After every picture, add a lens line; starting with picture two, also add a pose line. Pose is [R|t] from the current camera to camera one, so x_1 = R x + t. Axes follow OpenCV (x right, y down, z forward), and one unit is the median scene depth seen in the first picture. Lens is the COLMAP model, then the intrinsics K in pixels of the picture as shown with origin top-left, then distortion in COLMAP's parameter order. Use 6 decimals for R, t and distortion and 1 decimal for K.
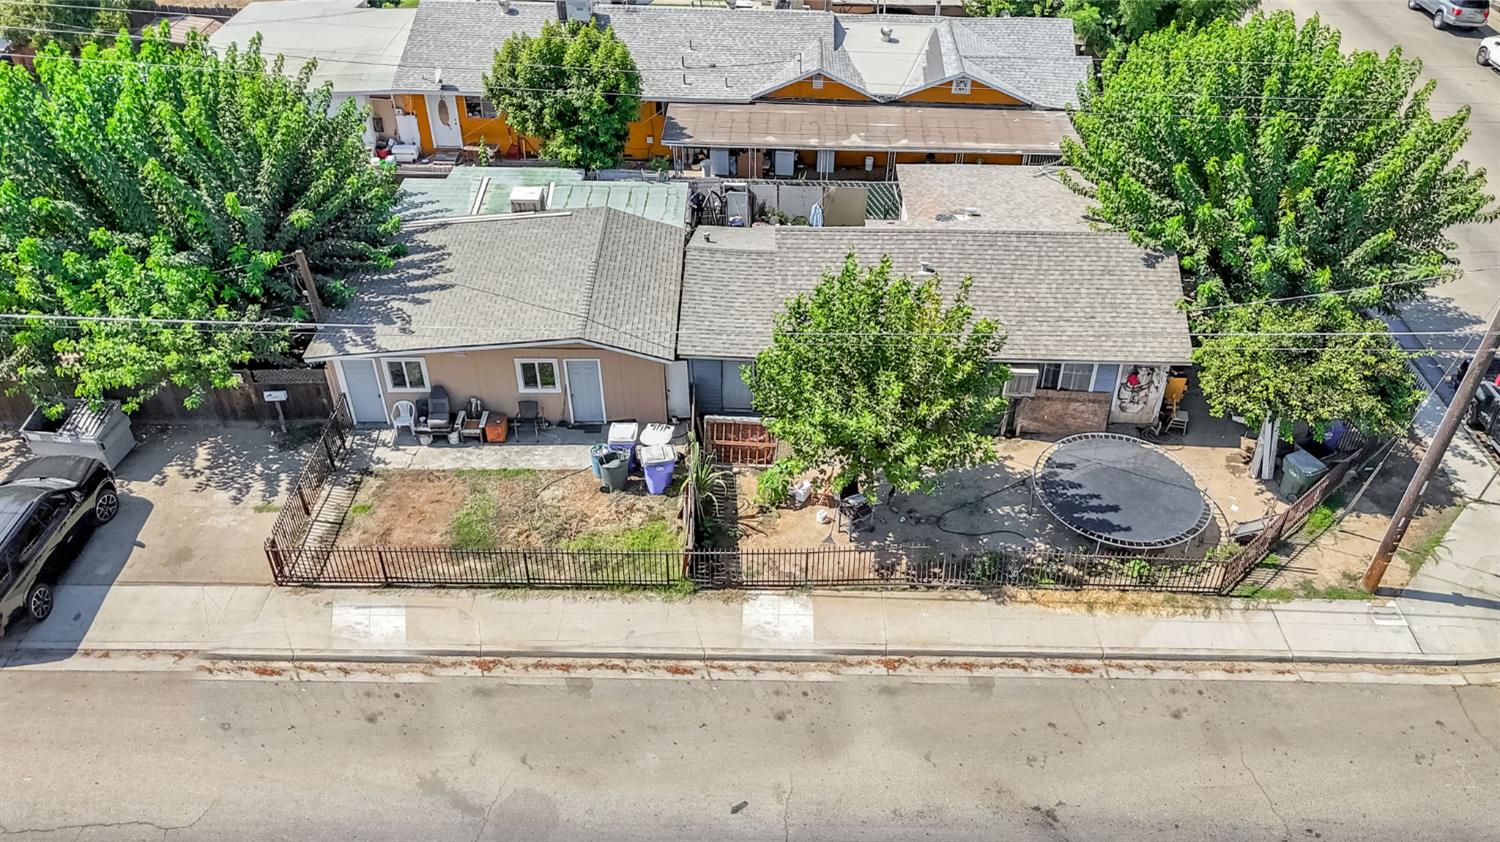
lens RADIAL K [[1111.6, 0, 799.8], [0, 1111.6, 443.3], [0, 0, 1]] dist [0.061617, -0.079384]
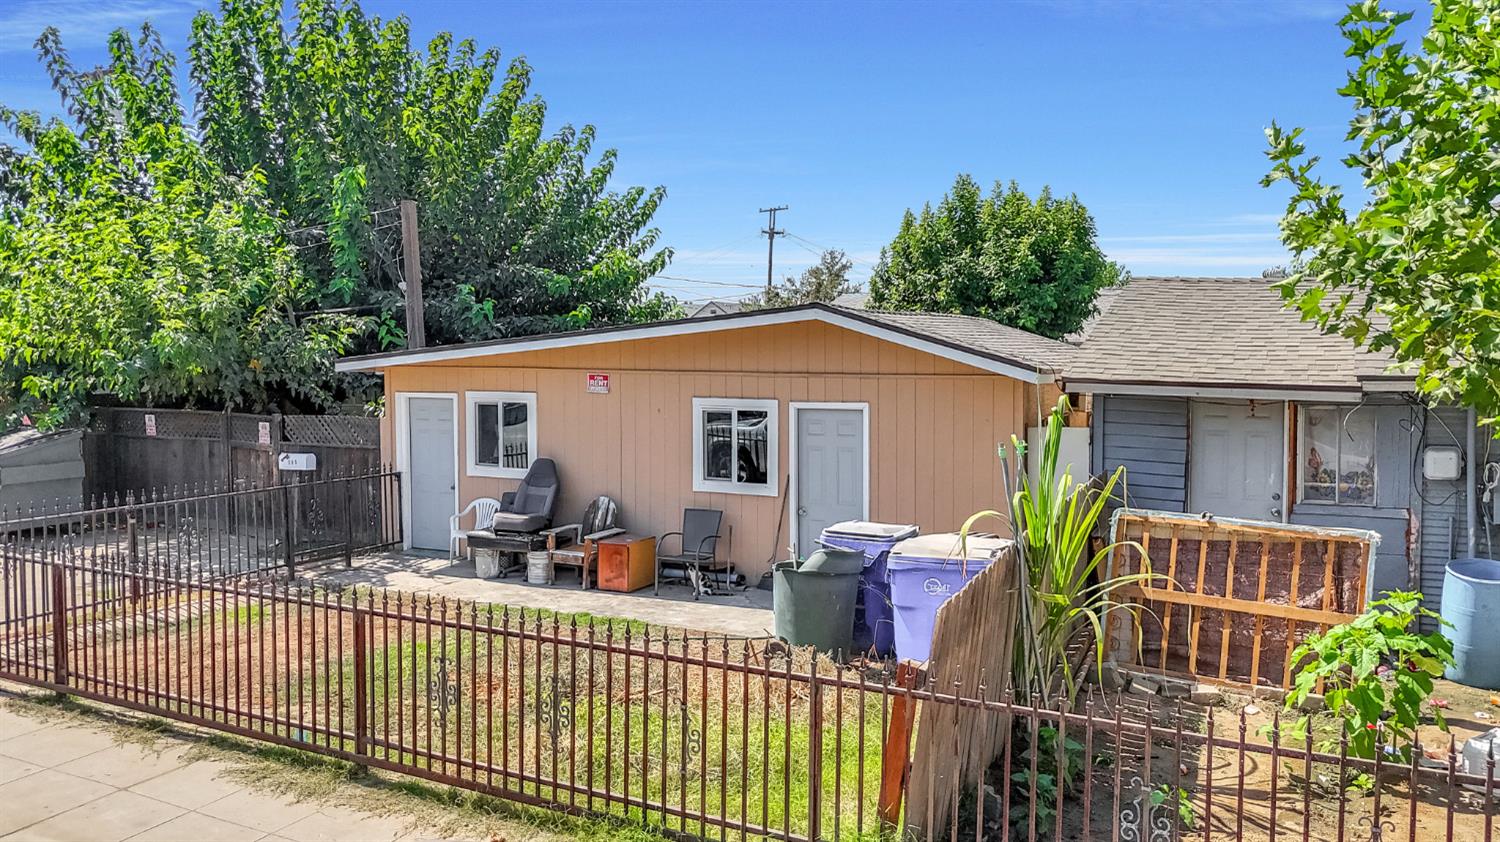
lens RADIAL K [[1102.4, 0, 750.0], [0, 1102.4, 421.0], [0, 0, 1]] dist [0.076165, -0.077331]
pose [[0.876748, 0.002443, -0.480944, -0.021332], [-0.275415, 0.822341, -0.497897, 0.151028], [0.394283, 0.568989, 0.721659, 0.708732]]
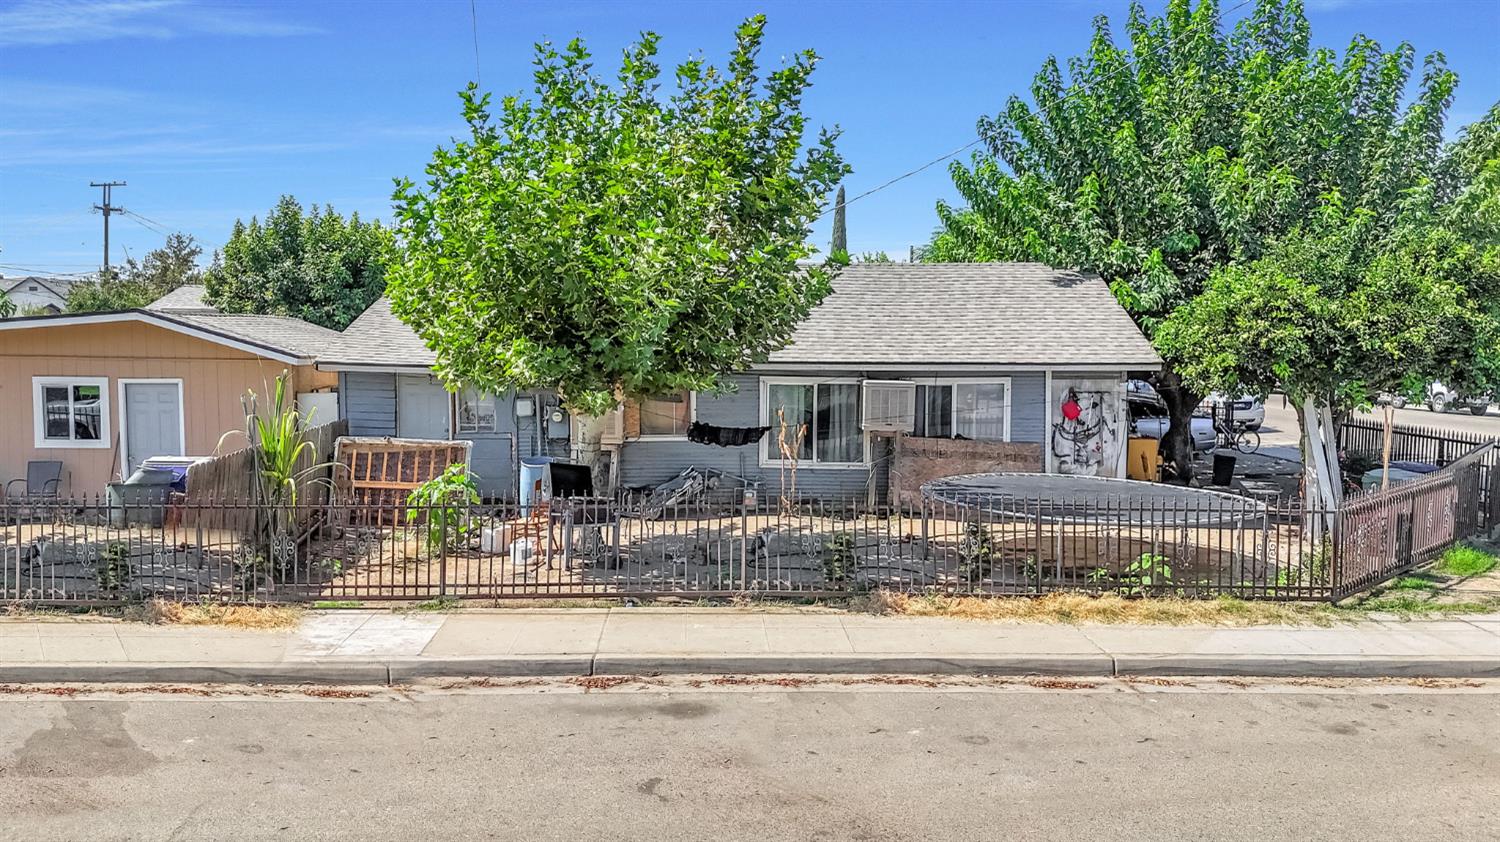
lens RADIAL K [[1102.4, 0, 750.0], [0, 1102.4, 421.0], [0, 0, 1]] dist [0.076165, -0.077331]
pose [[0.999288, -0.019526, 0.032275, 0.107199], [0.034163, 0.831261, -0.554831, 0.293695], [-0.015995, 0.555539, 0.831337, 0.524226]]
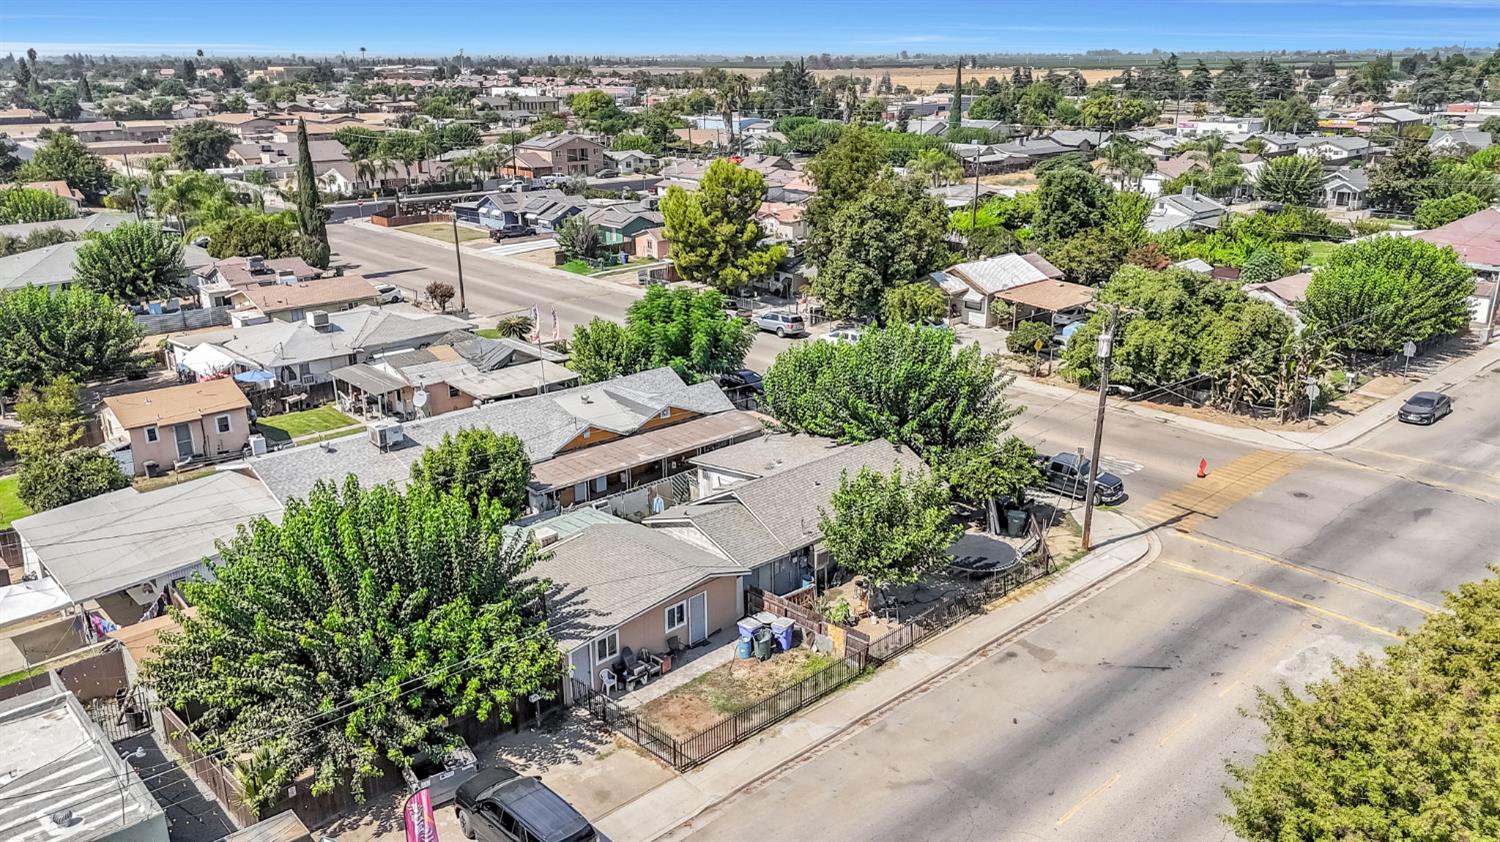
lens RADIAL K [[1103.6, 0, 750.0], [0, 1103.6, 421.0], [0, 0, 1]] dist [0.101136, -0.113924]
pose [[0.738950, -0.237299, 0.630588, -1.072410], [0.438024, 0.880345, -0.182009, 0.022748], [-0.511944, 0.410709, 0.754474, -0.285761]]
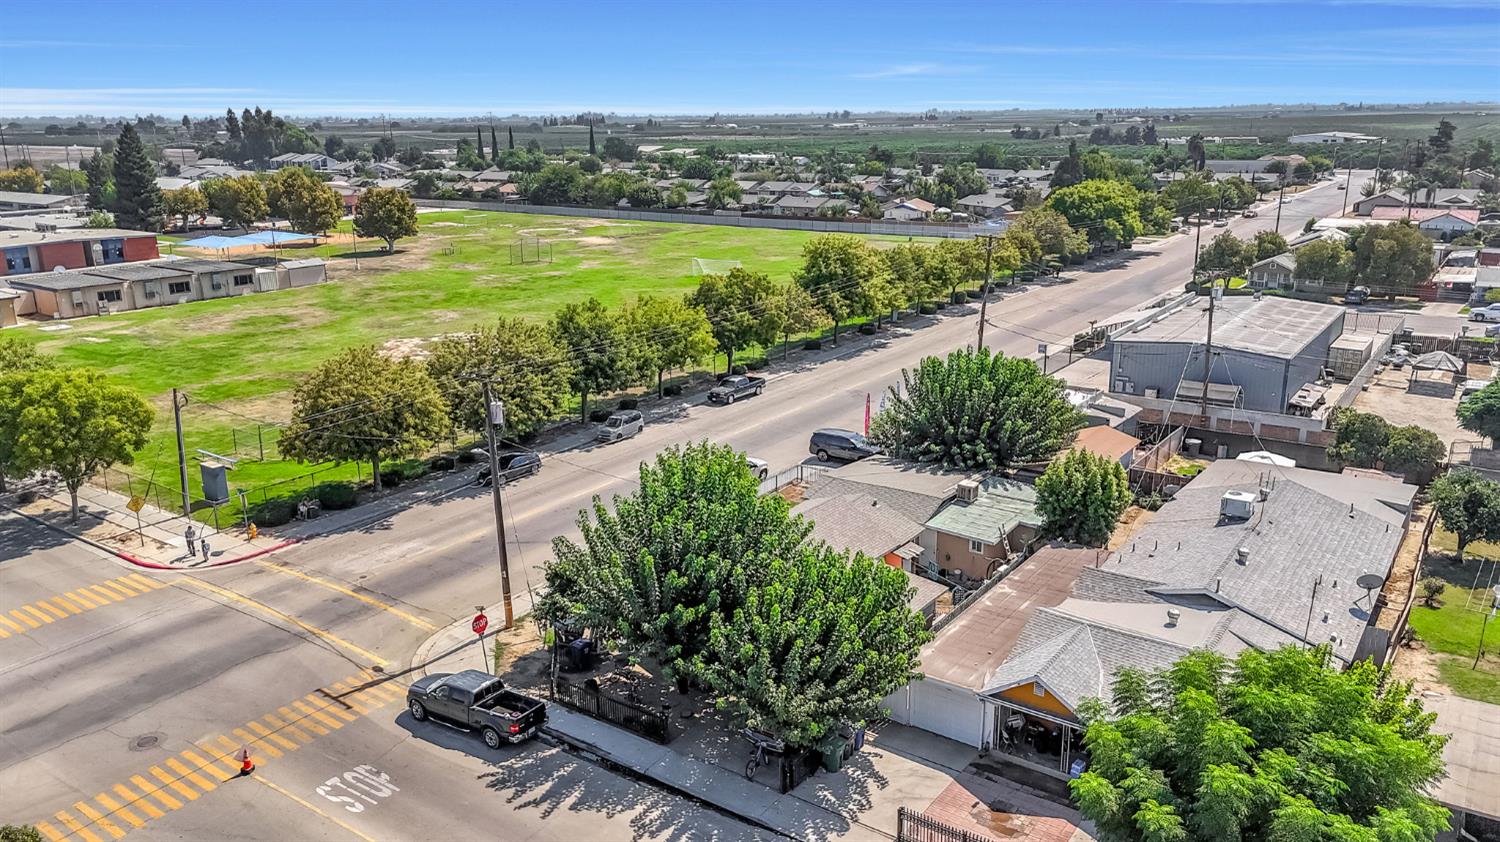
lens RADIAL K [[1102.4, 0, 750.0], [0, 1102.4, 421.0], [0, 0, 1]] dist [0.076165, -0.077331]
pose [[-0.583659, 0.198893, -0.787264, 1.597980], [-0.512800, 0.661449, 0.547285, -1.292113], [0.629586, 0.723137, -0.284068, 1.443775]]
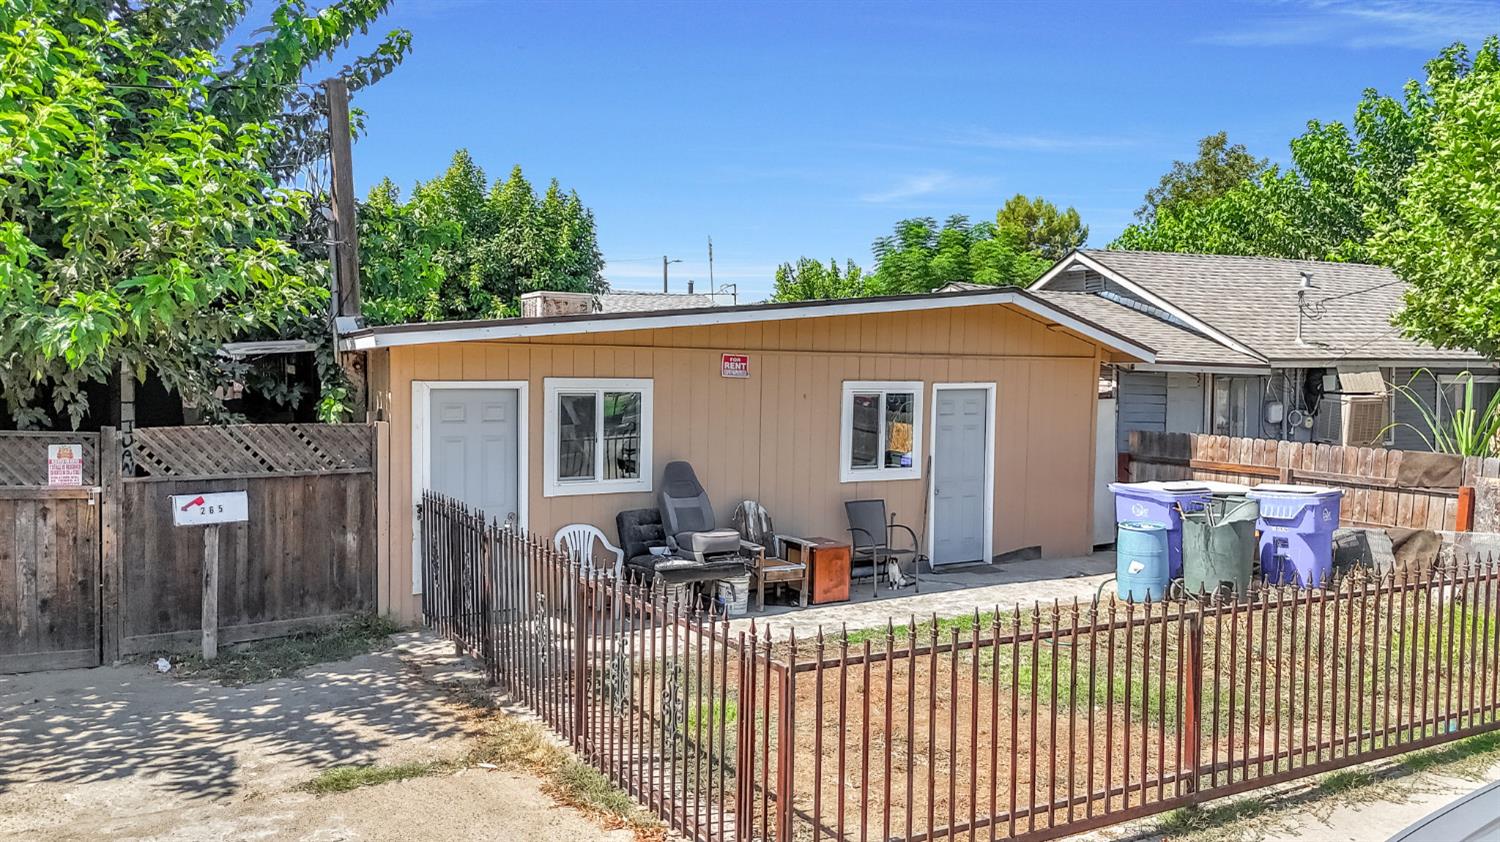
lens RADIAL K [[1103.6, 0, 750.0], [0, 1103.6, 421.0], [0, 0, 1]] dist [0.101136, -0.113924]
pose [[0.883579, -0.042245, 0.466373, -0.491724], [0.298111, 0.818790, -0.490625, 0.130694], [-0.361135, 0.572537, 0.736060, 0.735159]]
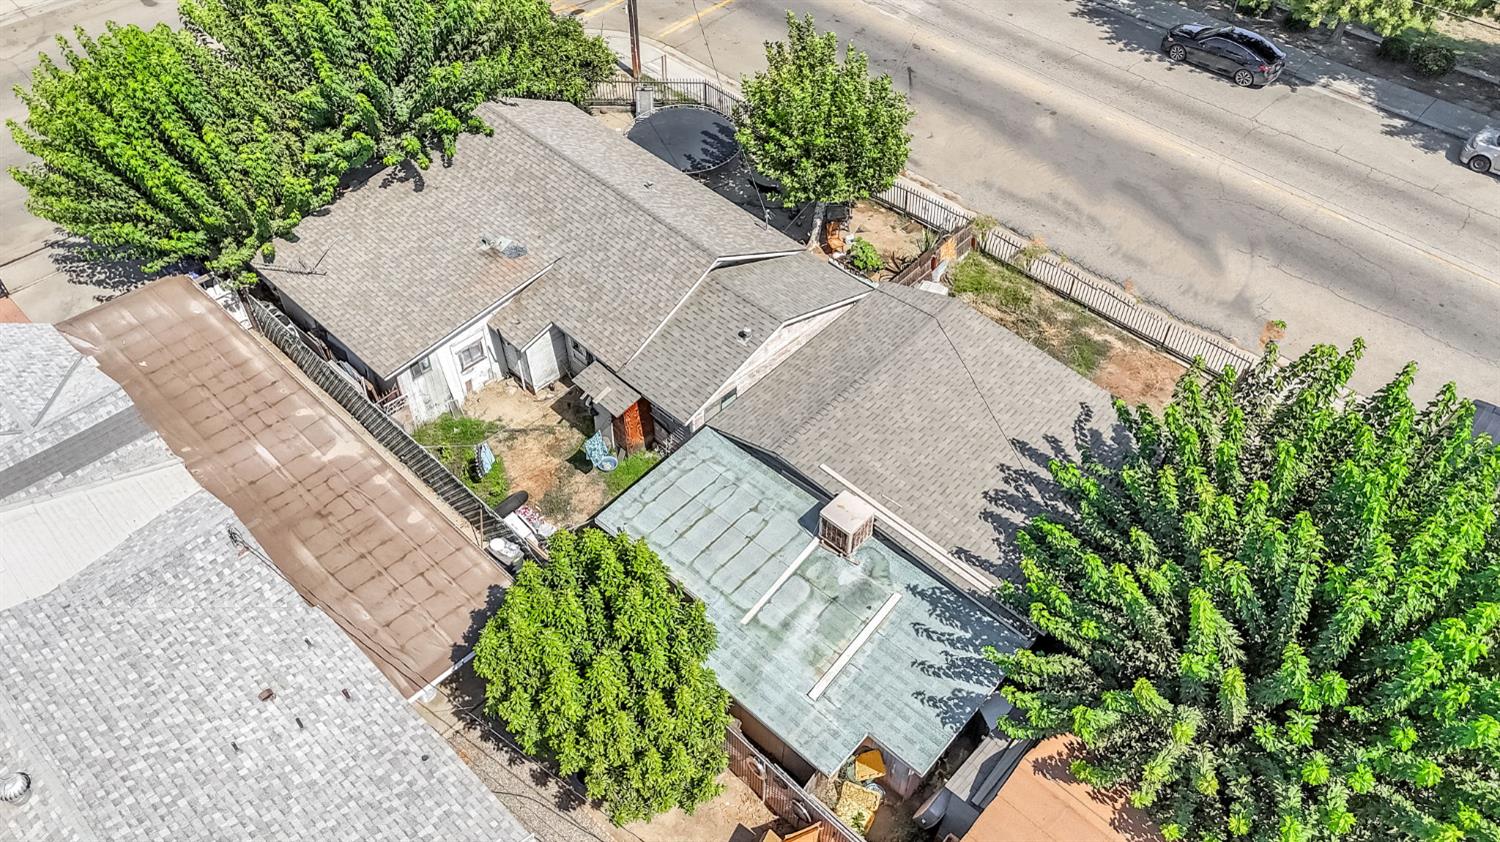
lens RADIAL K [[1101.1, 0, 748.6], [0, 1101.1, 438.5], [0, 0, 1]] dist [0.077747, -0.066946]
pose [[-0.712124, -0.533906, 0.455877, -0.596935], [0.420631, 0.195419, 0.885935, -1.064789], [-0.562093, 0.822651, 0.085415, 1.118067]]
